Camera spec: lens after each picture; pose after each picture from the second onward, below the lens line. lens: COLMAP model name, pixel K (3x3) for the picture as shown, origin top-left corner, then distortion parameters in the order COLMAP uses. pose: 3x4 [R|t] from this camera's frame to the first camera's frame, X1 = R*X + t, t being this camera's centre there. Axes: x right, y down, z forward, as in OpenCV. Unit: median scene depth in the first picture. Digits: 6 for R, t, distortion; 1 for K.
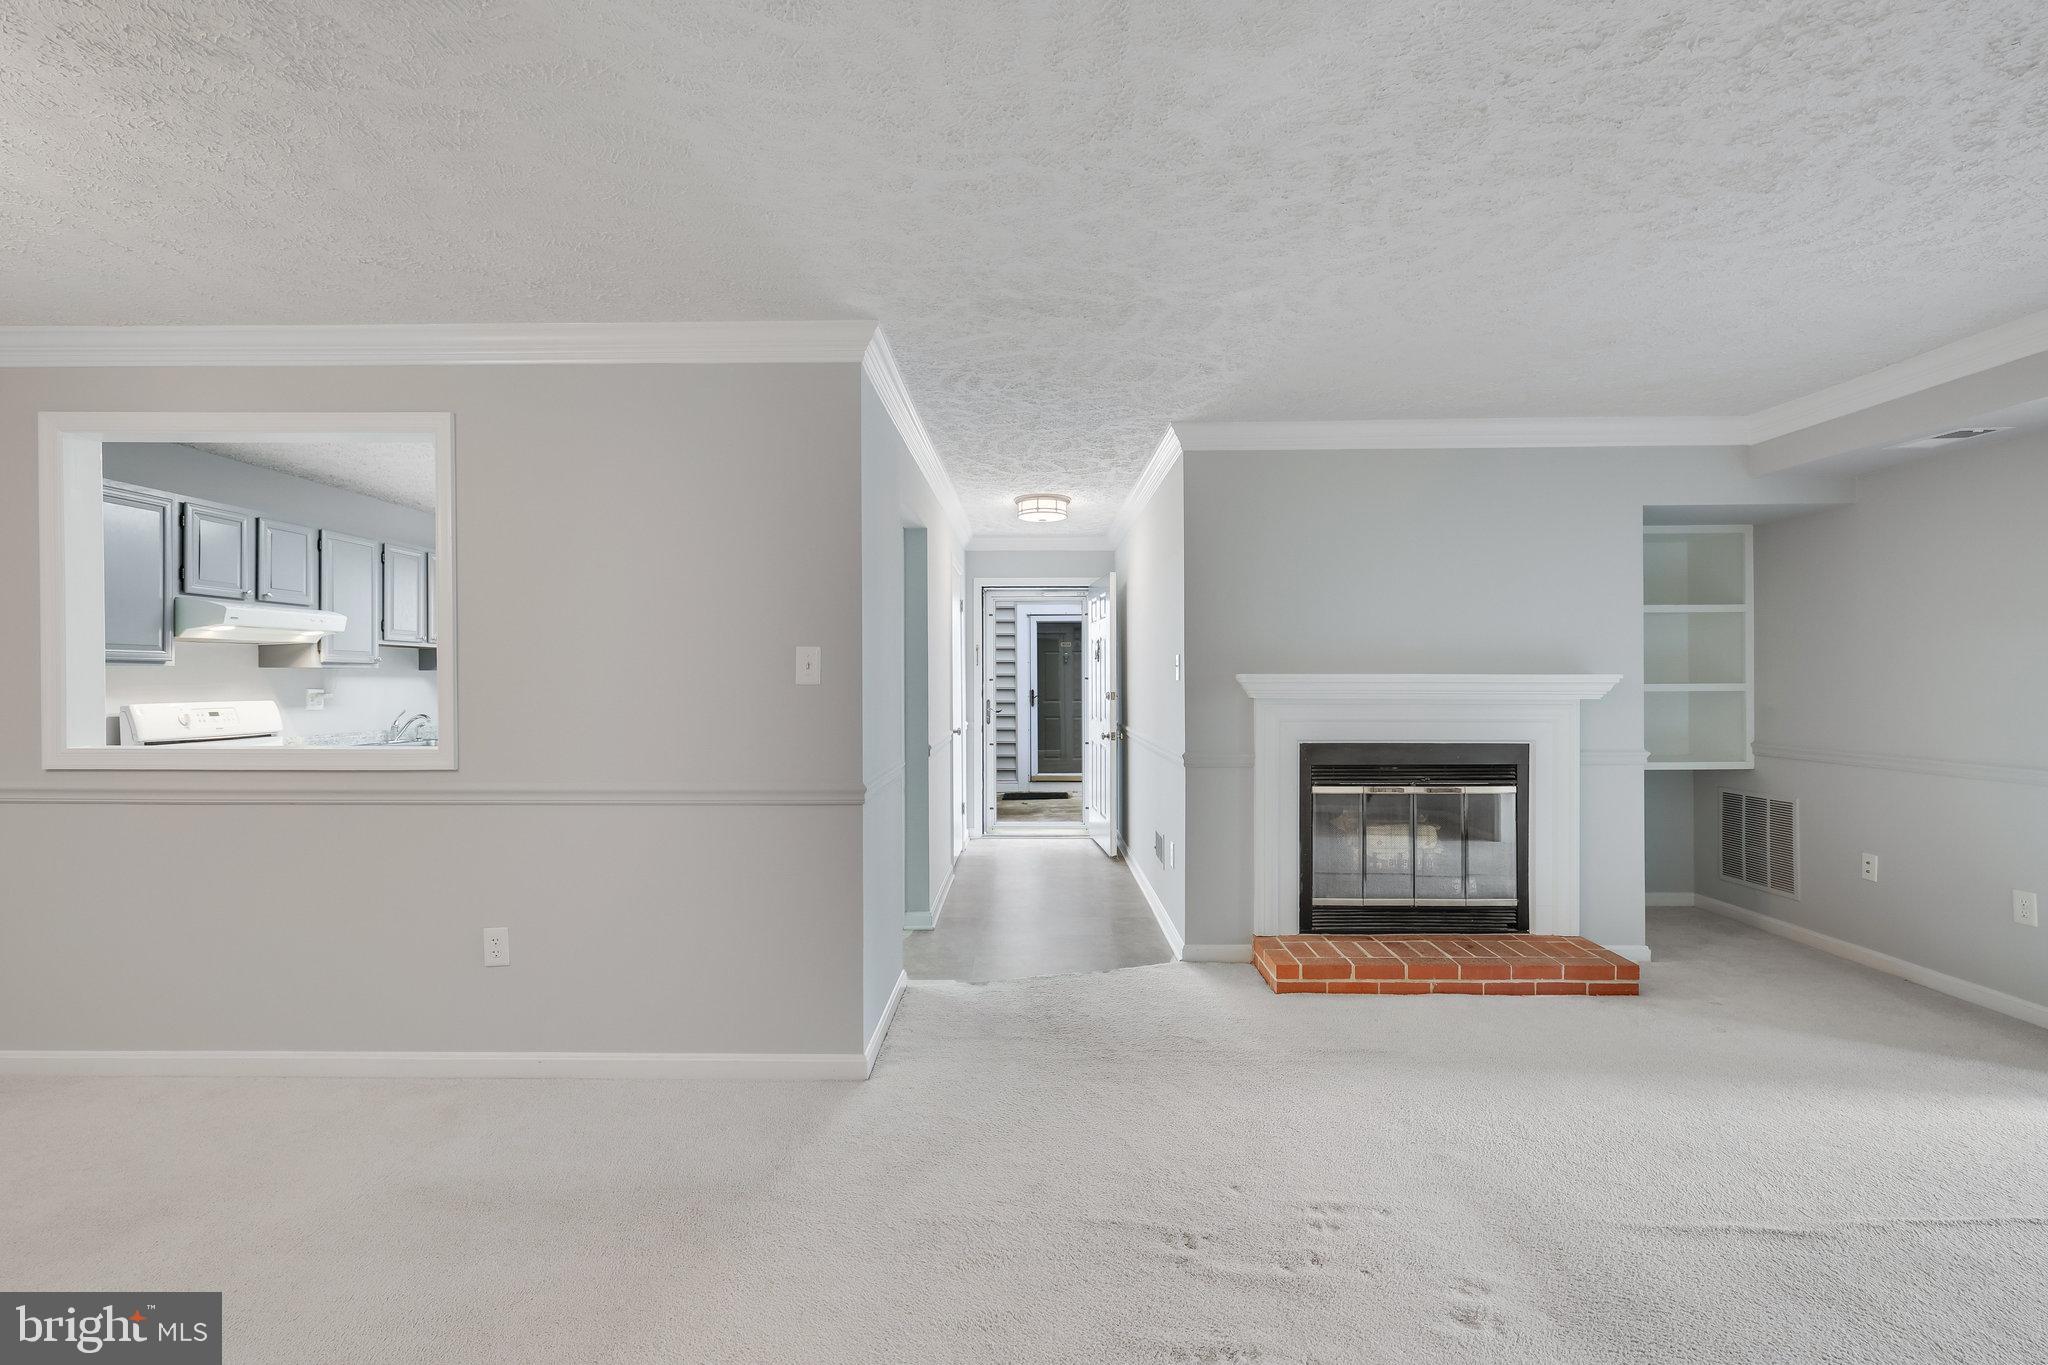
lens RADIAL K [[892.6, 0, 1022.5], [0, 892.6, 685.6], [0, 0, 1]] dist [0.004433, -0.002088]
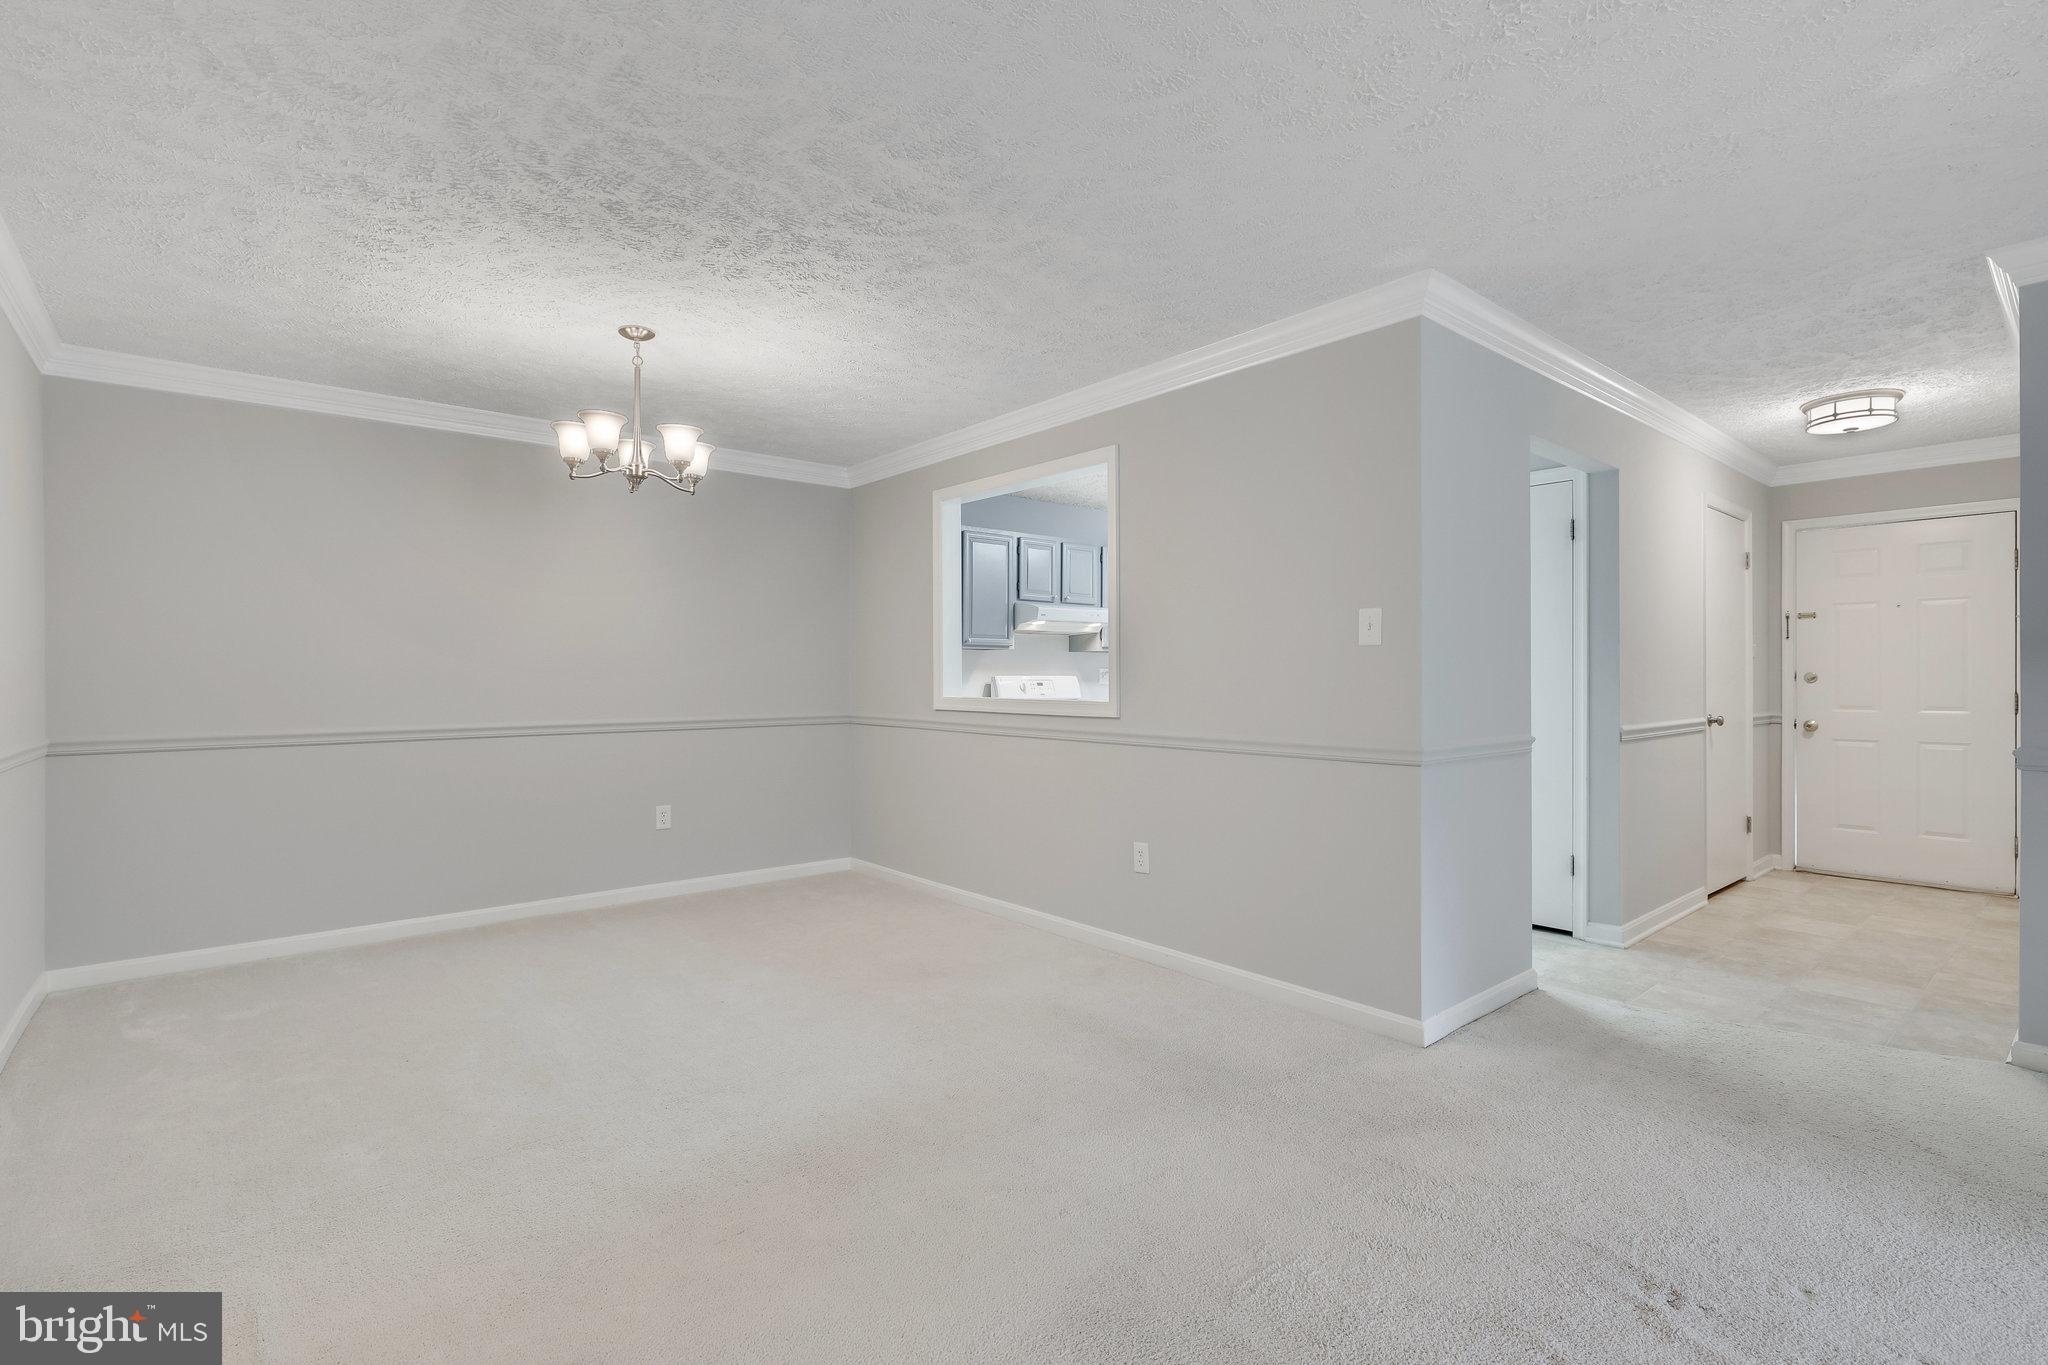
lens RADIAL K [[939.5, 0, 1017.4], [0, 939.5, 679.8], [0, 0, 1]] dist [0.001358, -0.000677]
pose [[0.656764, 0.002113, -0.754093, 0.218394], [-0.004374, 0.999990, -0.001008, 0.029577], [0.754084, 0.003961, 0.656766, -0.009051]]
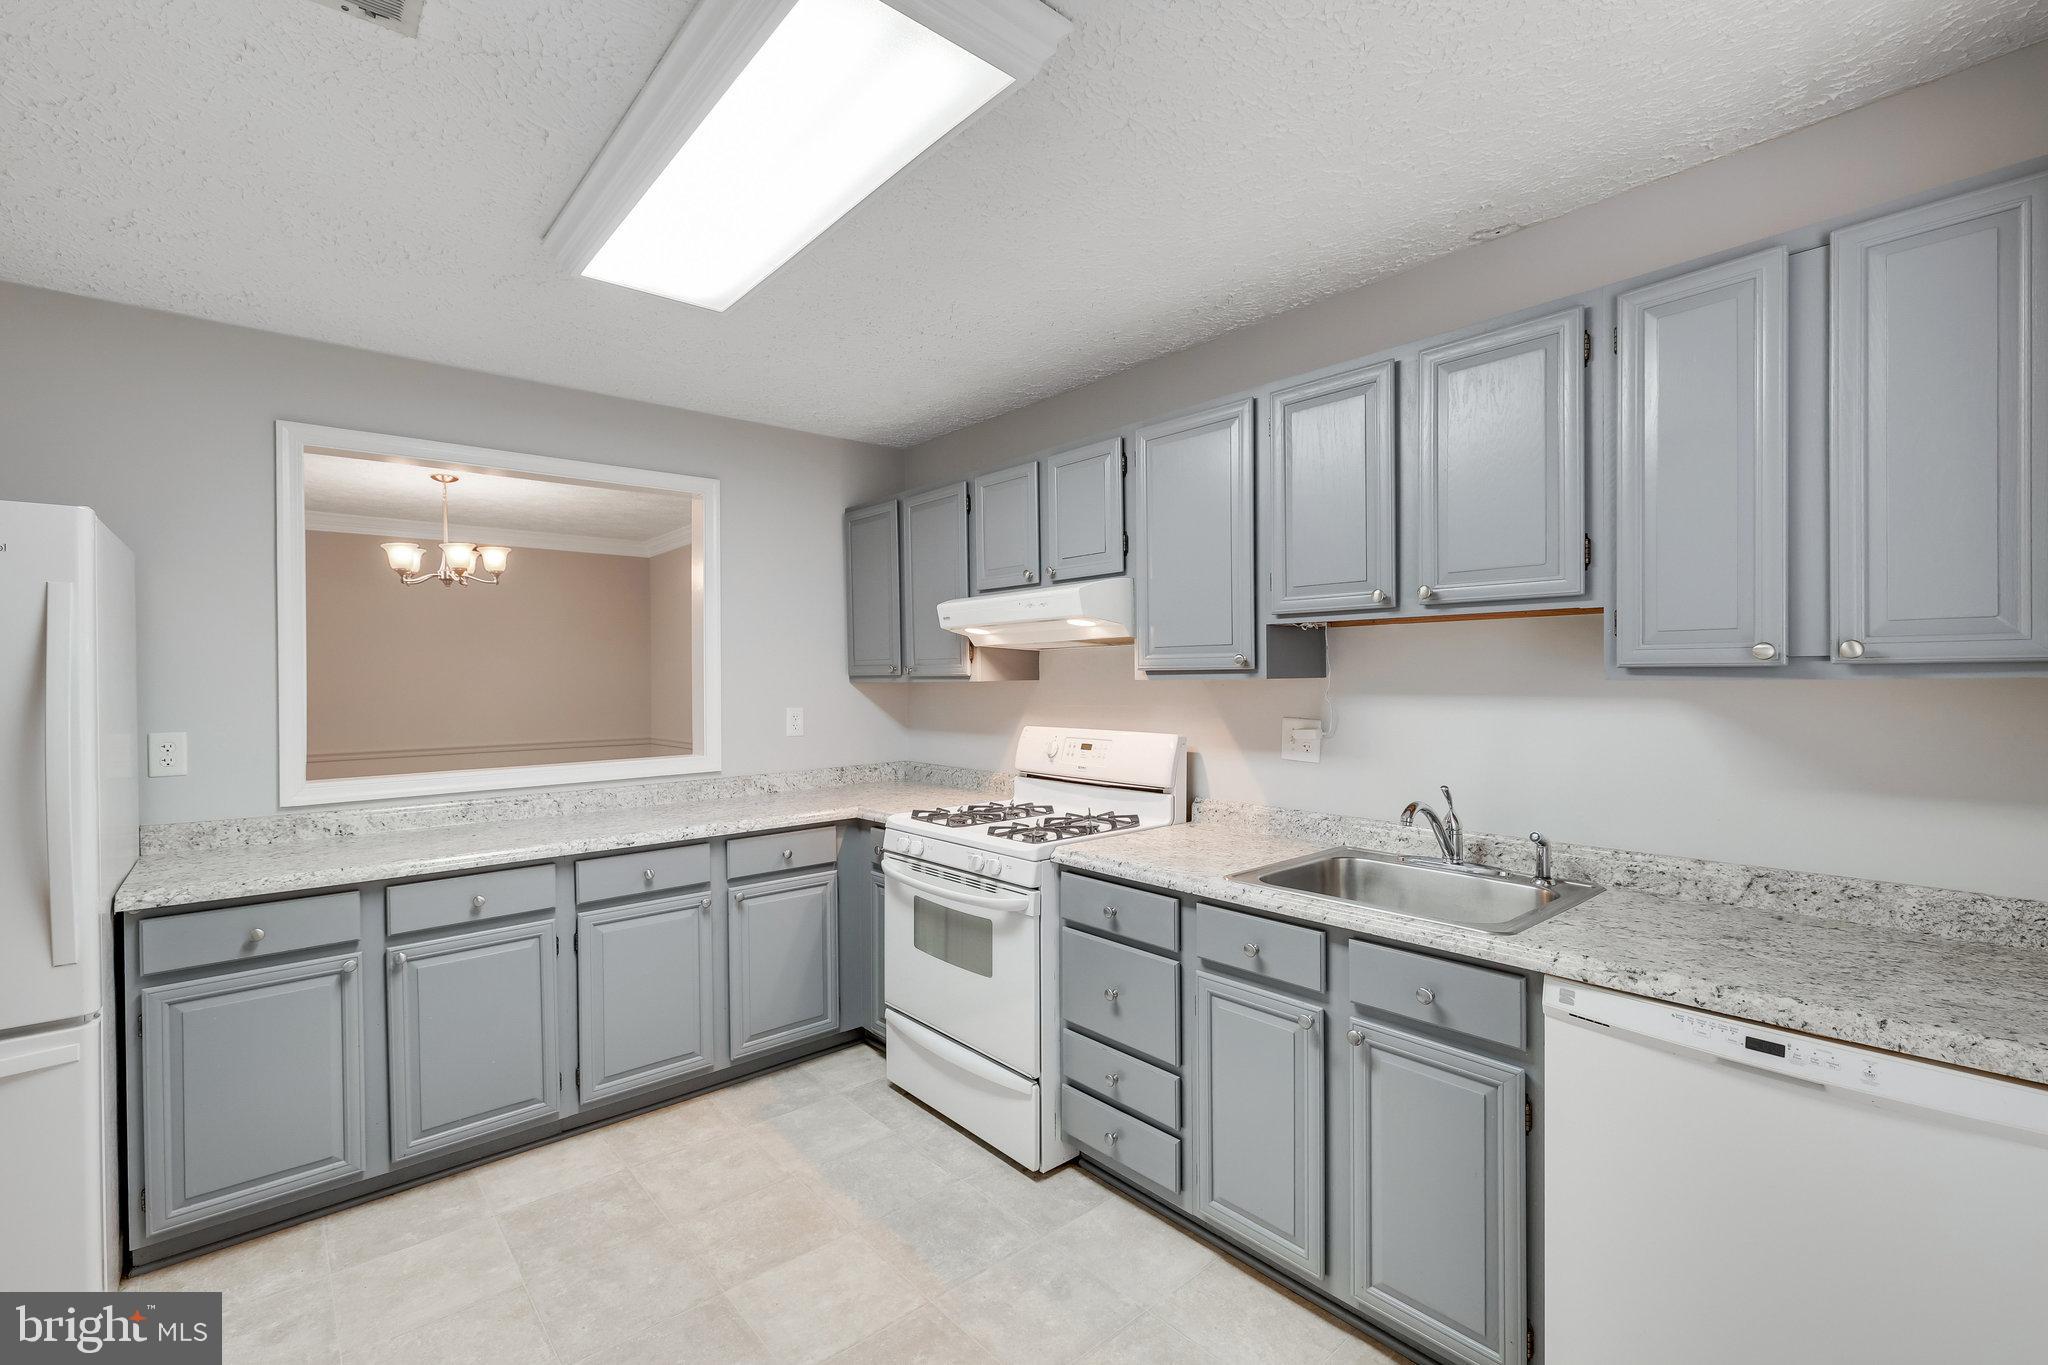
lens RADIAL K [[892.6, 0, 1013.4], [0, 892.6, 683.2], [0, 0, 1]] dist [0.004433, -0.002088]
pose [[-0.755000, 0.011949, -0.655616, -0.433038], [0.005374, 0.999913, 0.012034, -0.030238], [0.655703, 0.005562, -0.754999, 1.637230]]
